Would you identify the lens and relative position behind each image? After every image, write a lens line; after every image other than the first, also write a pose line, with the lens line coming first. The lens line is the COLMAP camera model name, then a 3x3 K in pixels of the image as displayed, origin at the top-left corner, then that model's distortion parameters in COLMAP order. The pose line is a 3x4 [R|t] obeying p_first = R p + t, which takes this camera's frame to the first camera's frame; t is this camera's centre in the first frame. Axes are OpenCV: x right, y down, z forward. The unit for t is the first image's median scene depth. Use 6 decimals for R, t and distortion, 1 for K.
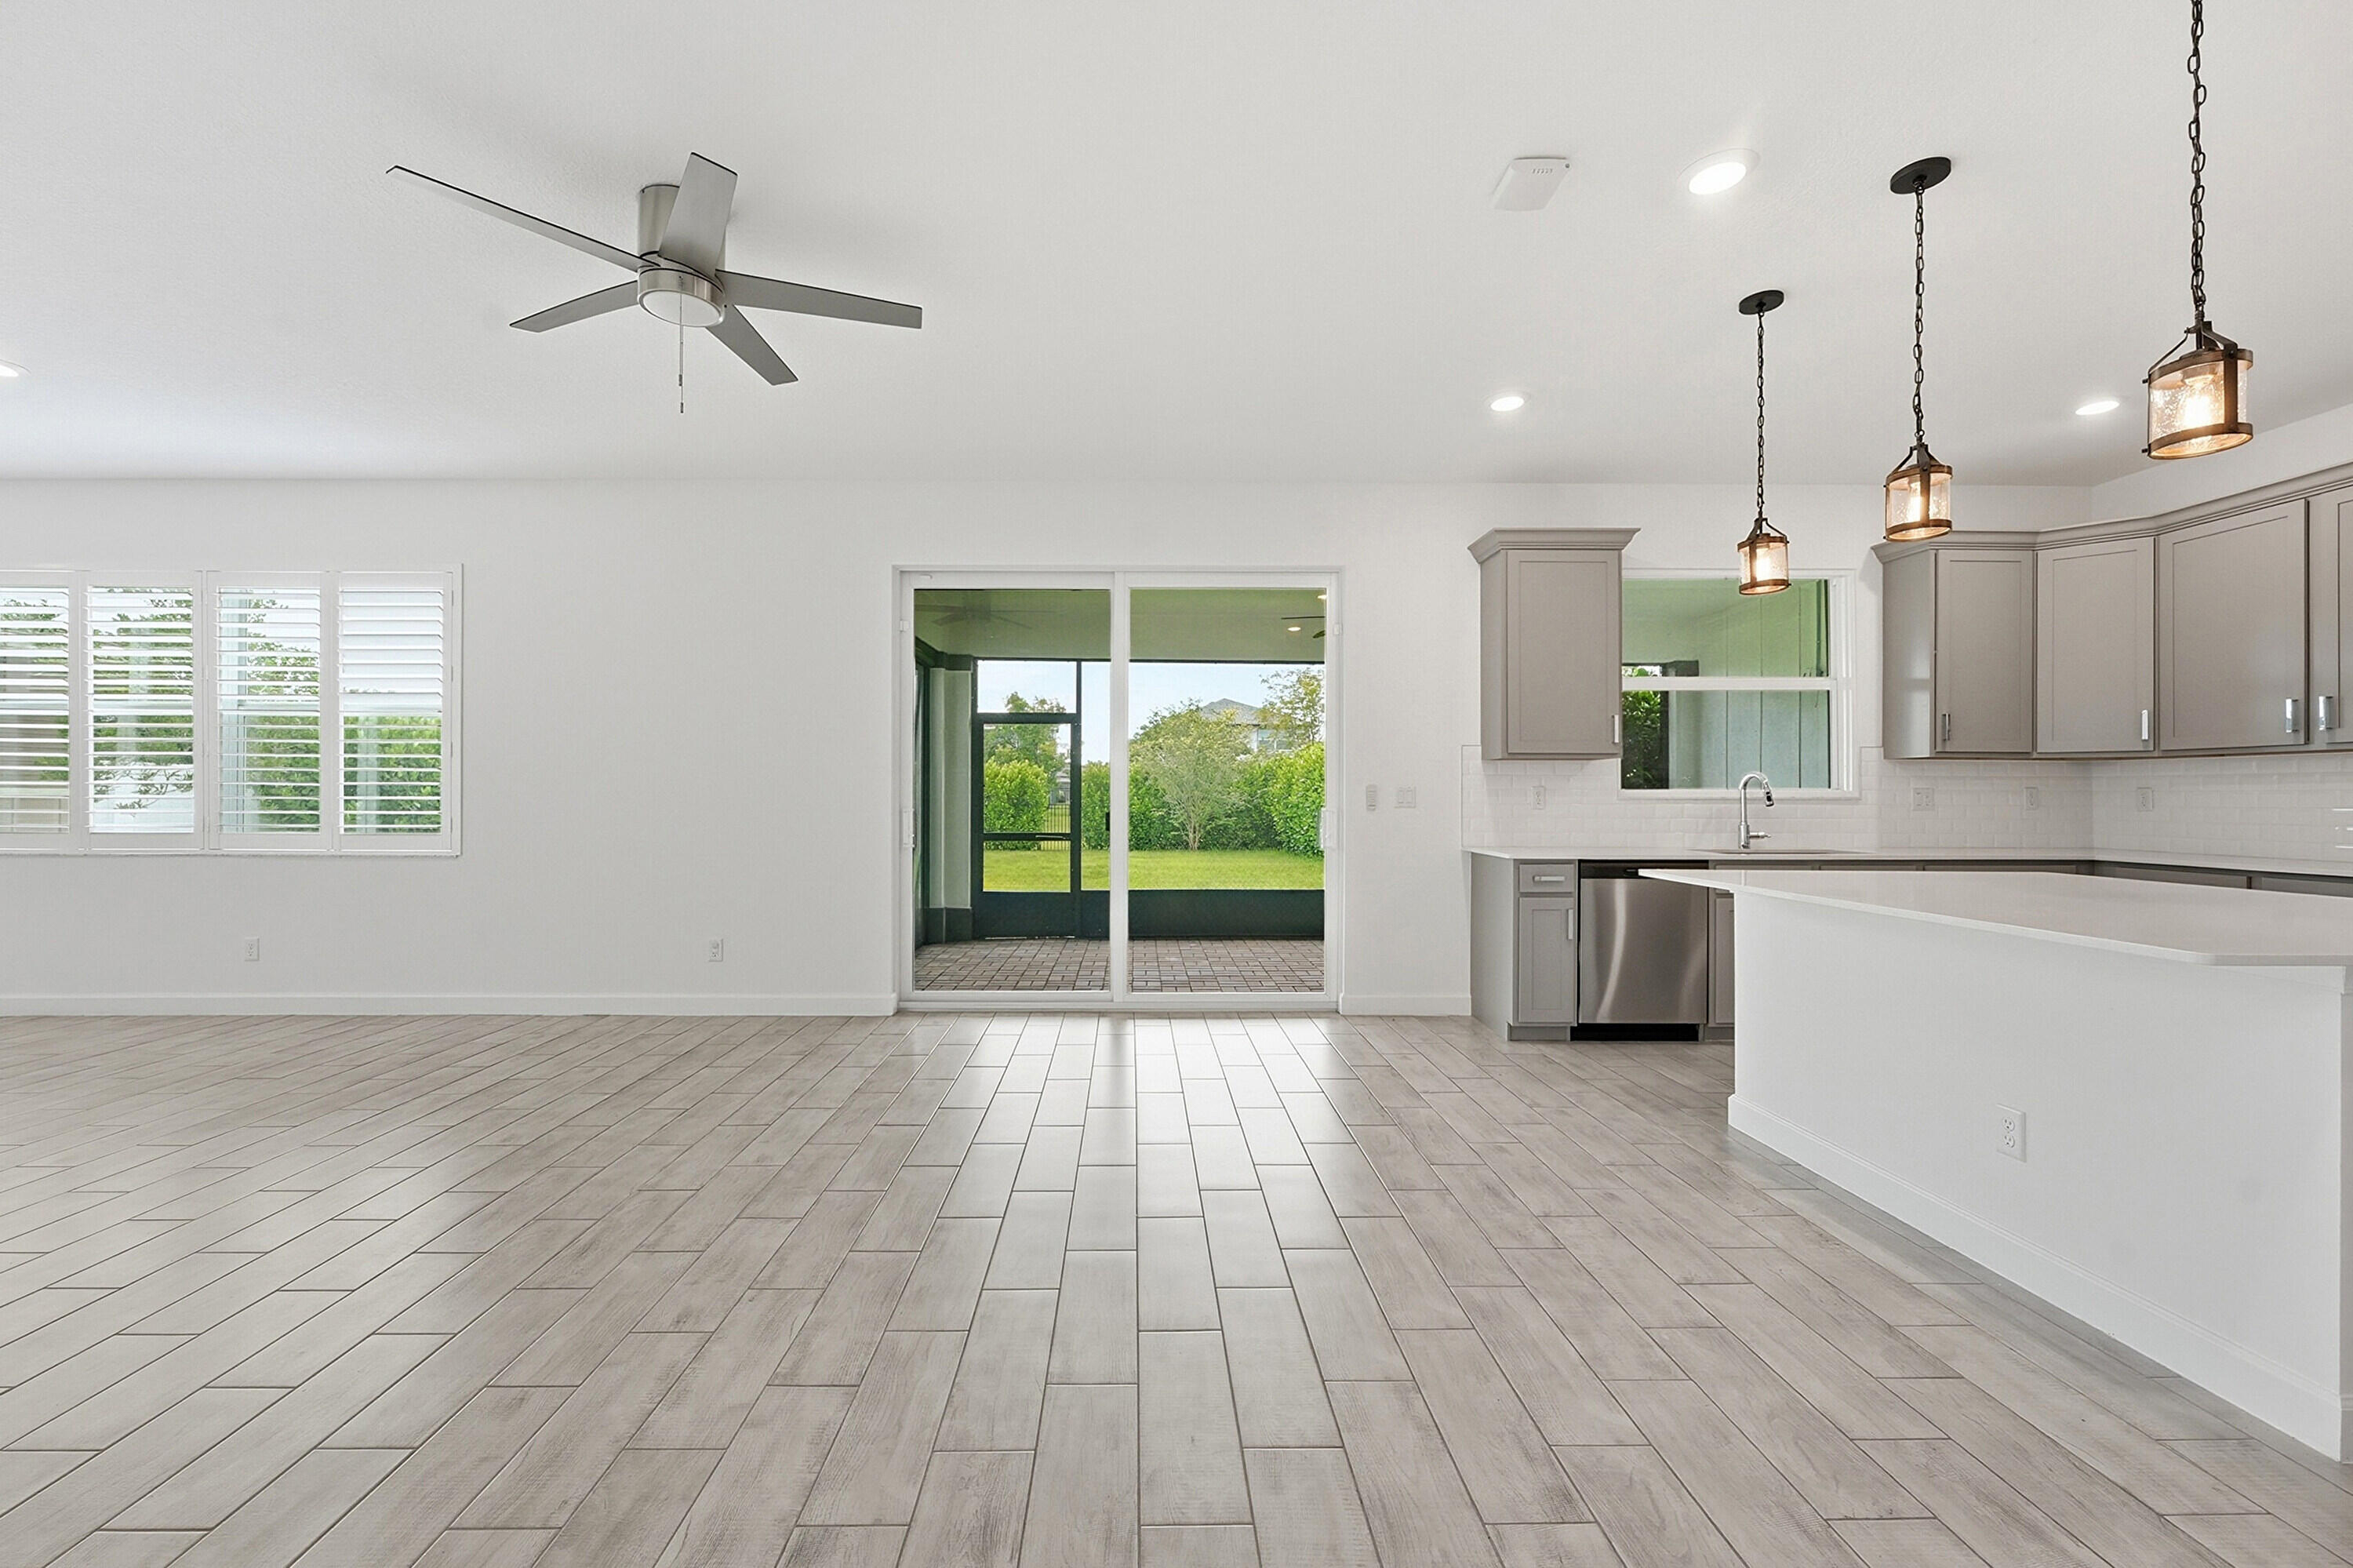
lens RADIAL K [[951.6, 0, 1158.8], [0, 951.6, 789.7], [0, 0, 1]] dist [-0.002716, 0.000642]
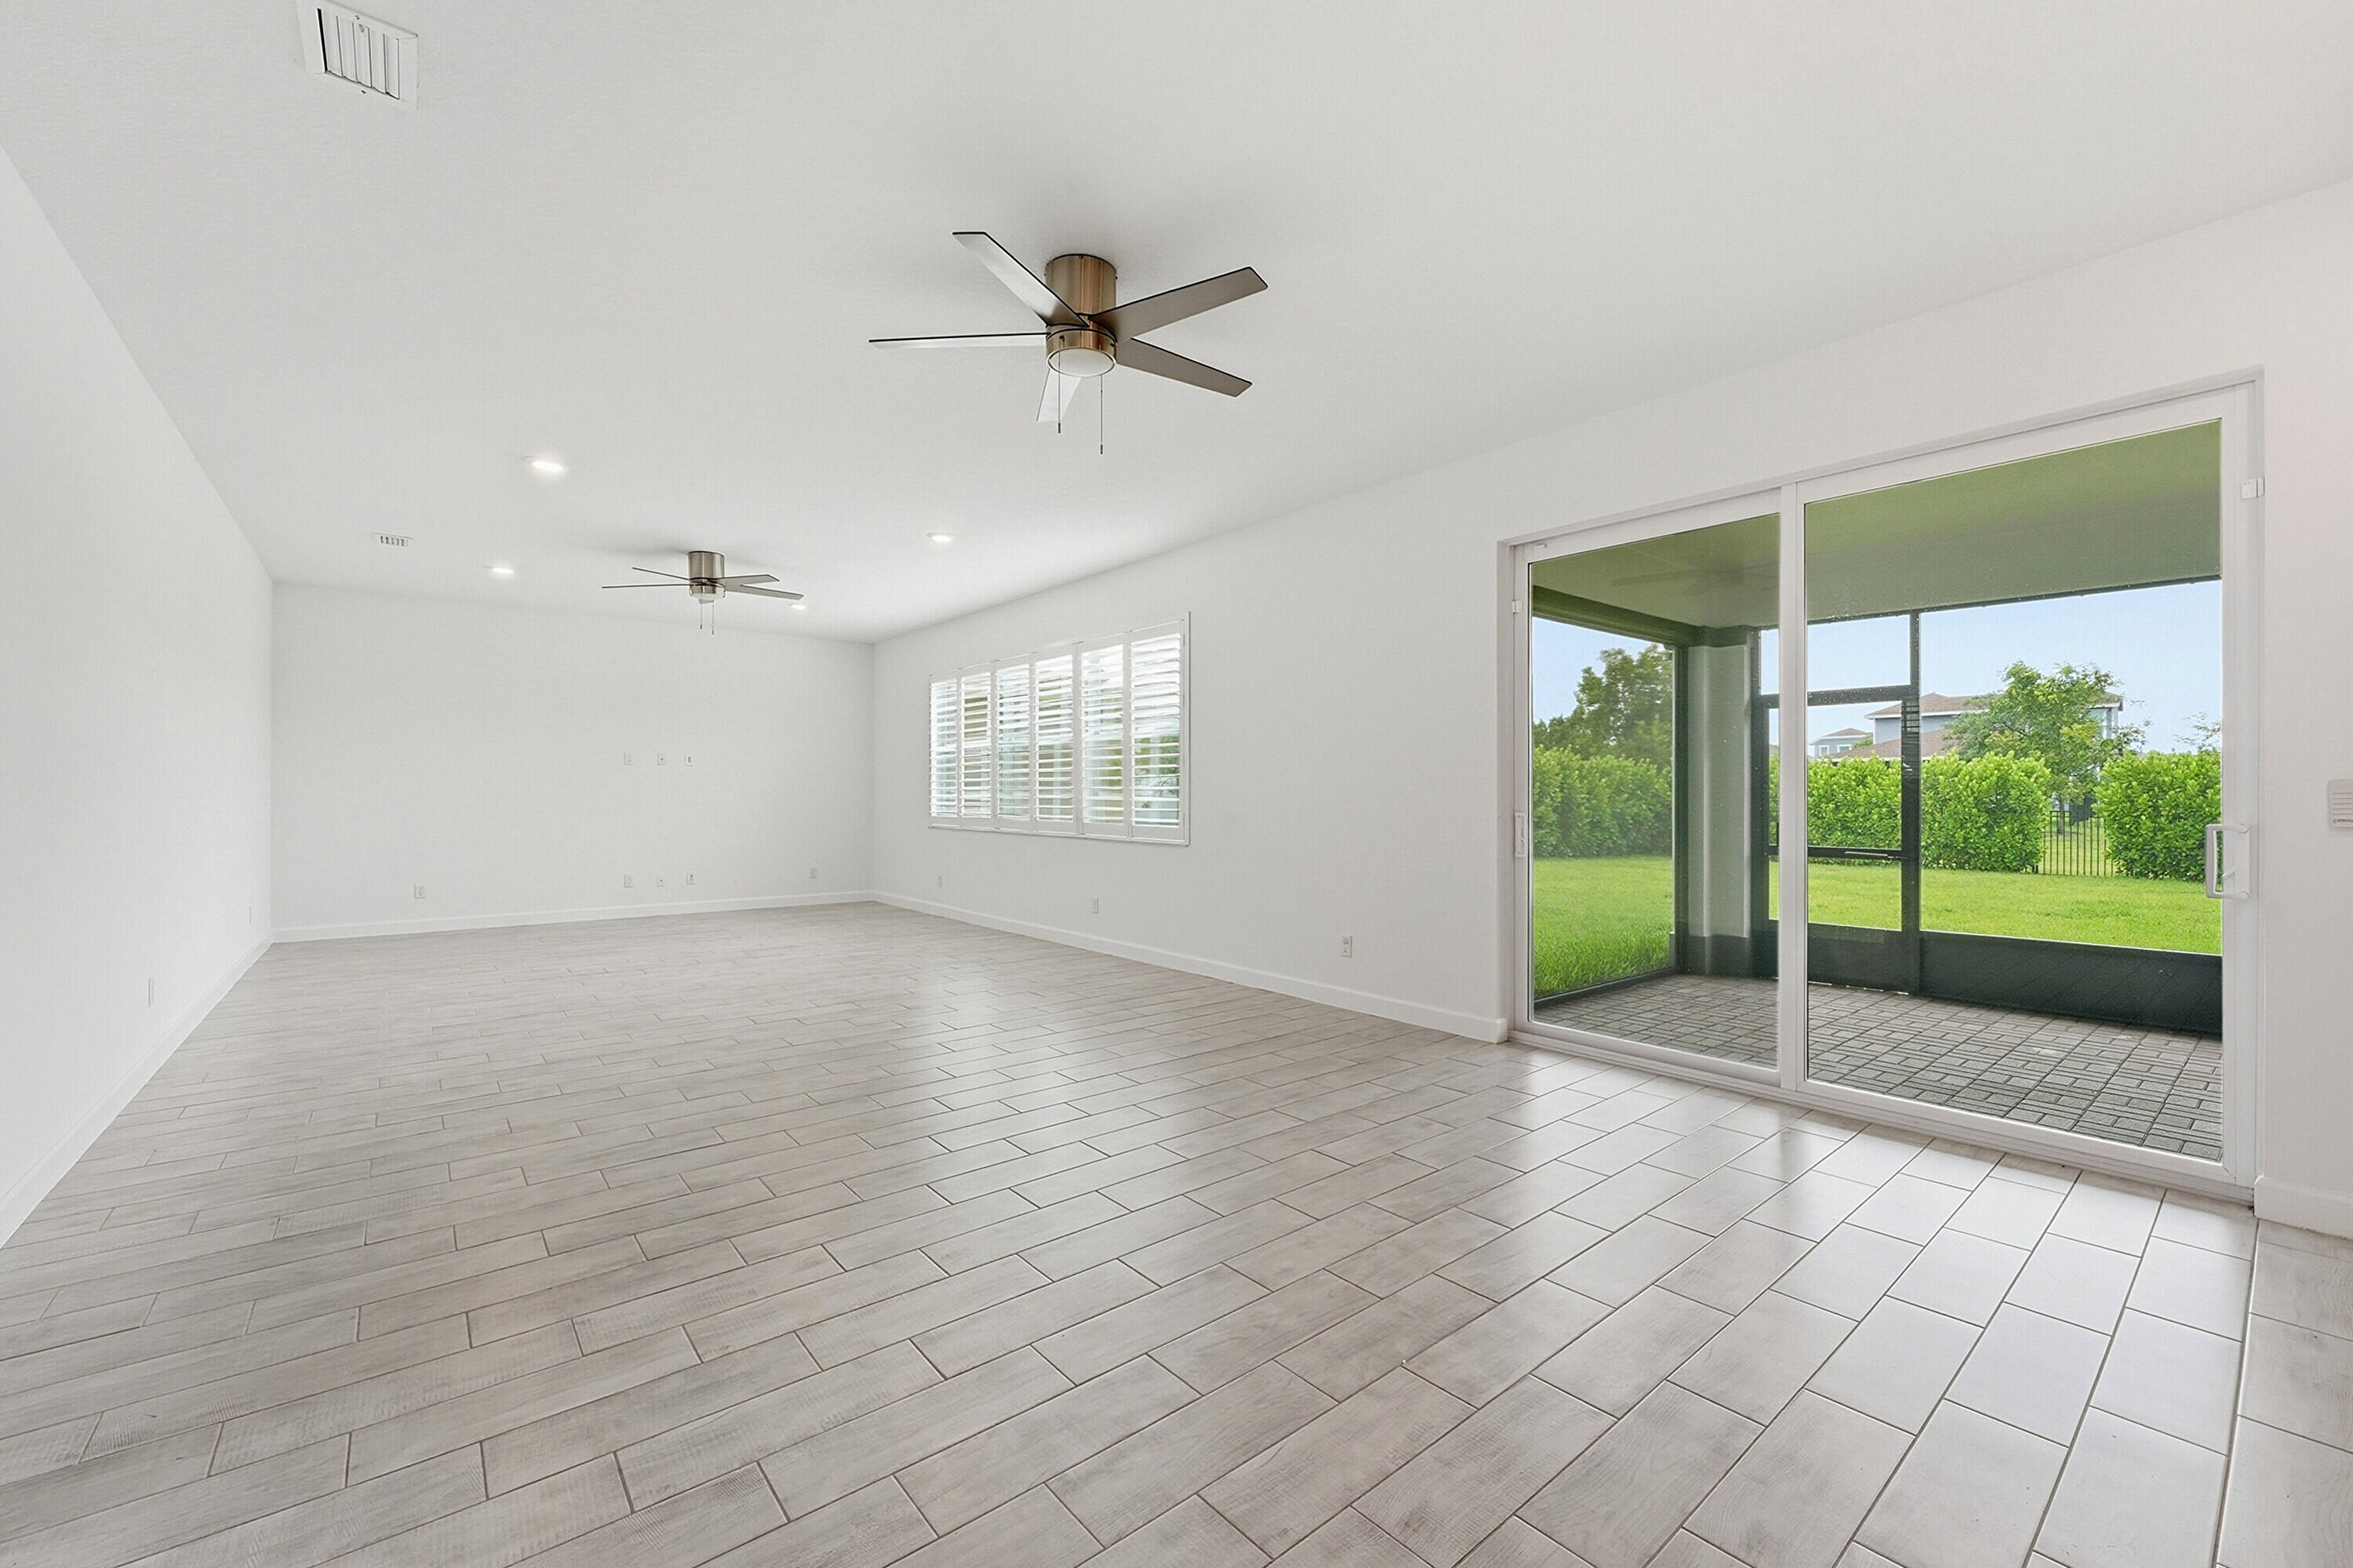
lens RADIAL K [[951.6, 0, 1174.3], [0, 951.6, 782.8], [0, 0, 1]] dist [-0.002716, 0.000642]
pose [[0.627158, -0.011106, -0.778813, 0.224809], [0.002897, 0.999925, -0.011927, 0.002231], [0.778887, 0.005224, 0.627143, 0.196924]]
